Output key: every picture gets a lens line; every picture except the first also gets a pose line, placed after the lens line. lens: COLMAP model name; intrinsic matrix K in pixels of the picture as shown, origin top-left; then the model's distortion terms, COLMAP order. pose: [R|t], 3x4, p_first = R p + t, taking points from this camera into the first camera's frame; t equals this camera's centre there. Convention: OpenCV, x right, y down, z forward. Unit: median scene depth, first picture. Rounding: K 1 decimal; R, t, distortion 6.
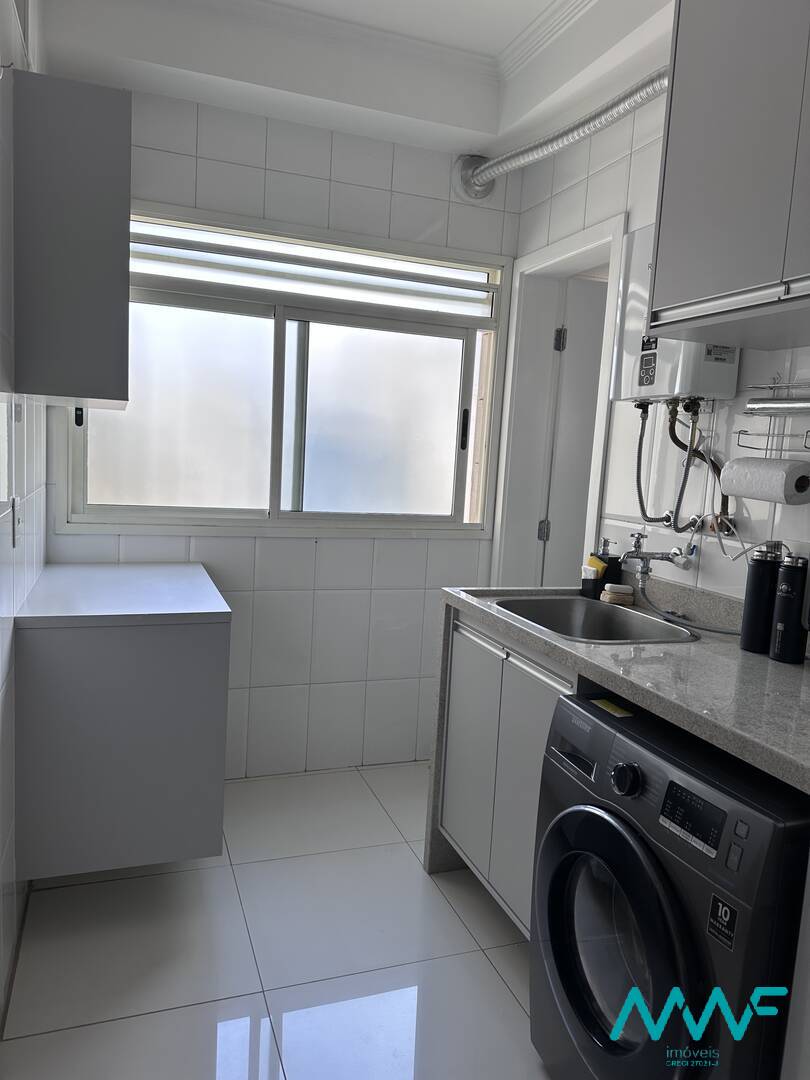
lens RADIAL K [[763.7, 0, 407.2], [0, 763.7, 533.1], [0, 0, 1]] dist [0.085890, -0.118584]
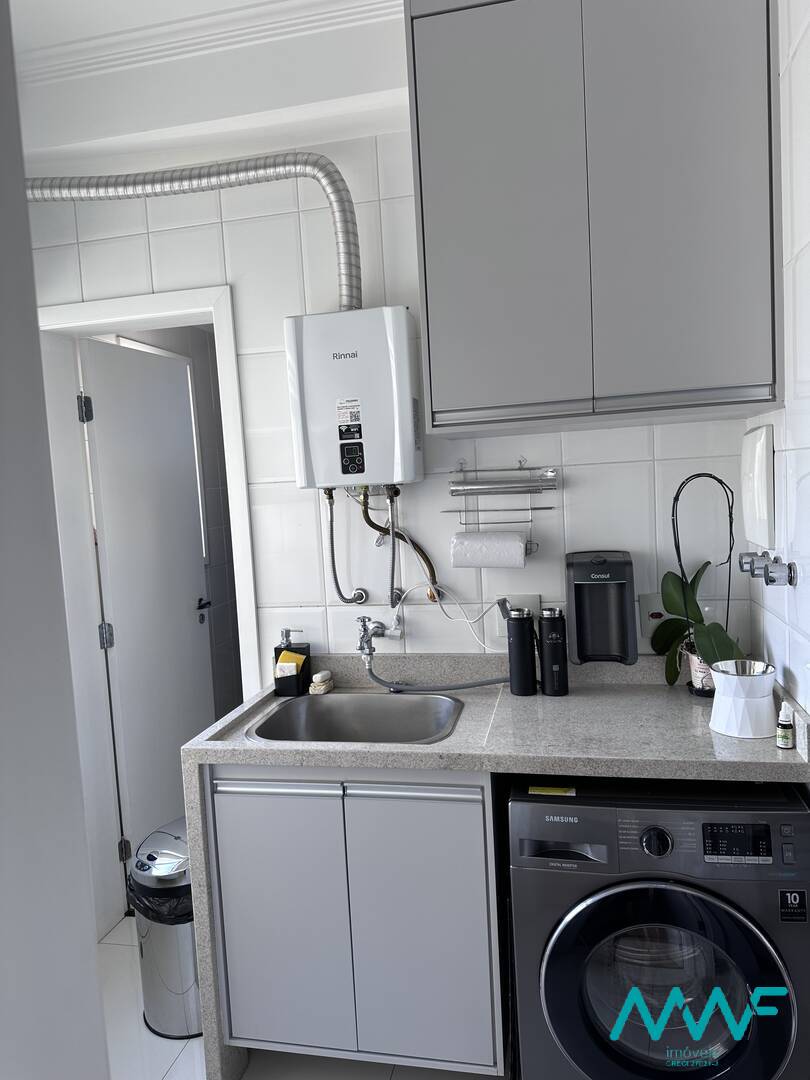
lens RADIAL K [[763.7, 0, 396.6], [0, 763.7, 532.7], [0, 0, 1]] dist [0.085890, -0.118584]
pose [[0.544391, -0.148417, 0.825597, -0.403599], [0.177388, 0.982333, 0.059625, -0.133239], [-0.819861, 0.113992, 0.561101, 0.321305]]
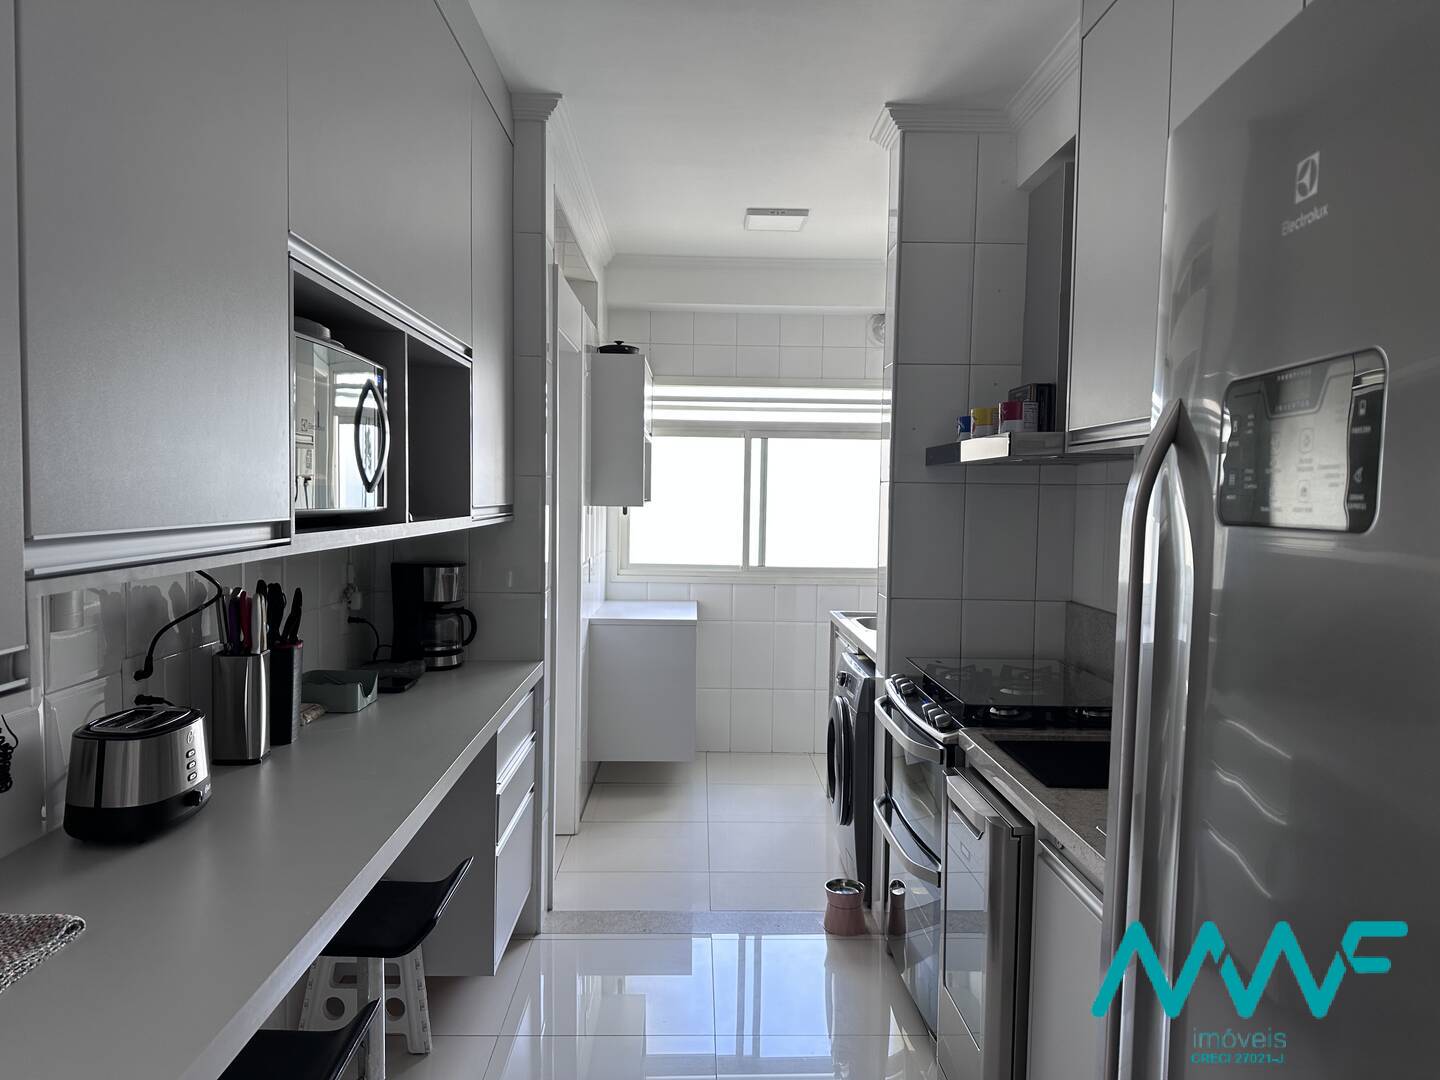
lens RADIAL K [[1018.2, 0, 711.4], [0, 1018.2, 544.6], [0, 0, 1]] dist [0.085890, -0.118584]
pose [[0.944674, -0.022003, -0.327272, 0.455553], [0.001541, 0.998034, -0.062649, 0.057853], [0.328008, 0.058679, 0.942851, -0.972382]]
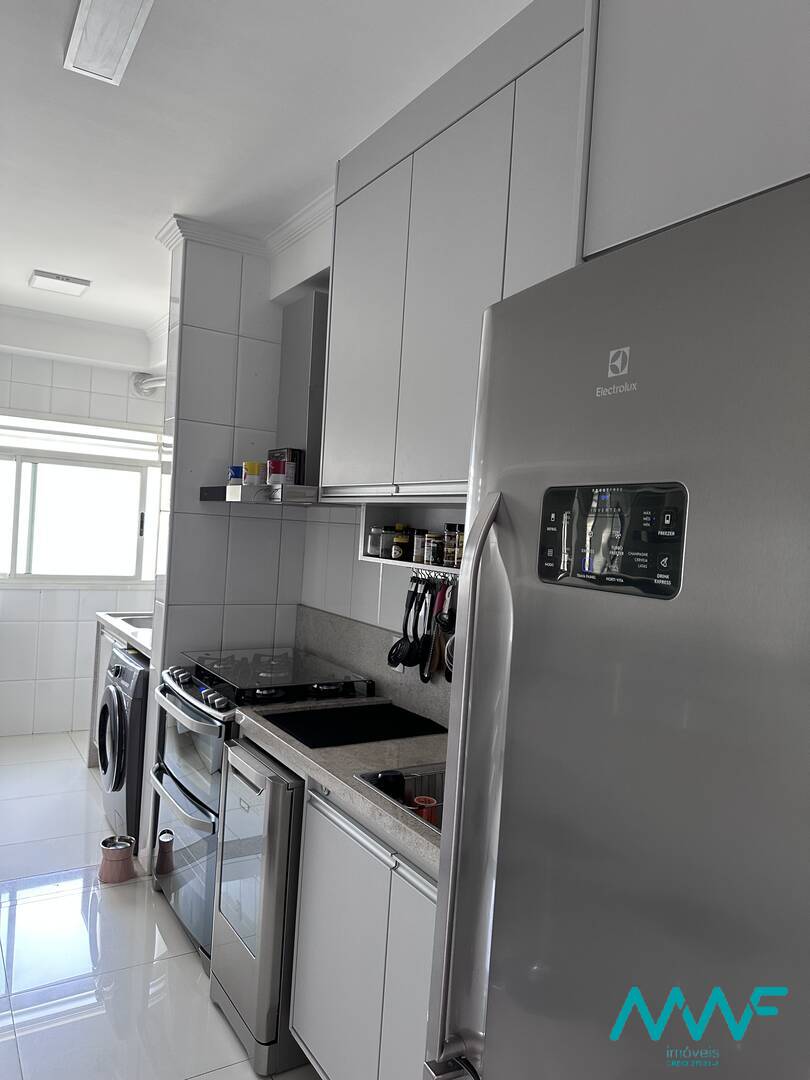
lens RADIAL K [[763.7, 0, 401.7], [0, 763.7, 542.3], [0, 0, 1]] dist [0.085890, -0.118584]
pose [[0.979735, 0.003192, 0.200273, 0.365199], [0.011280, 0.997407, -0.071079, 0.037309], [-0.199980, 0.071897, 0.977158, -0.950050]]
